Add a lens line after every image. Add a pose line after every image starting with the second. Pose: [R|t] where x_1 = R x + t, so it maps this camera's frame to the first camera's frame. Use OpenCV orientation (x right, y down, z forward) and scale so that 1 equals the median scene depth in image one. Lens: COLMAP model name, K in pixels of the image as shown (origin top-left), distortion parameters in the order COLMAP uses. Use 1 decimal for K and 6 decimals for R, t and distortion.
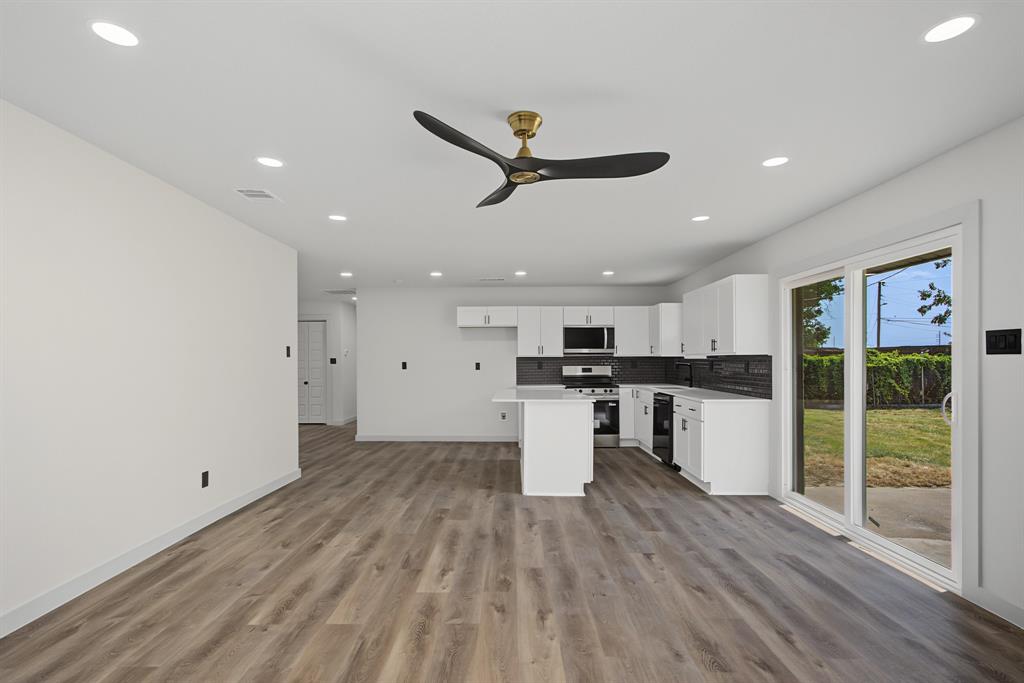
lens RADIAL K [[504.6, 0, 494.0], [0, 504.6, 358.6], [0, 0, 1]] dist [0.000277, 0.005741]
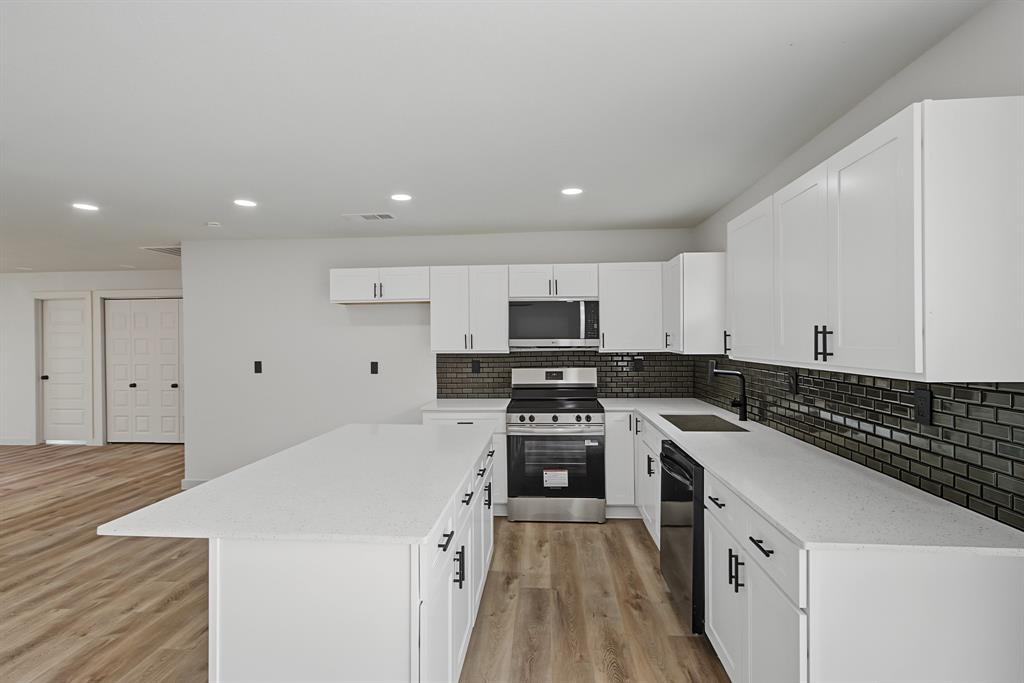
lens RADIAL K [[504.6, 0, 488.4], [0, 504.6, 337.9], [0, 0, 1]] dist [0.000277, 0.005741]
pose [[0.997010, -0.005539, -0.077072, 0.158892], [0.005490, 0.999985, -0.000846, -0.020757], [0.077075, 0.000421, 0.997025, 0.432037]]
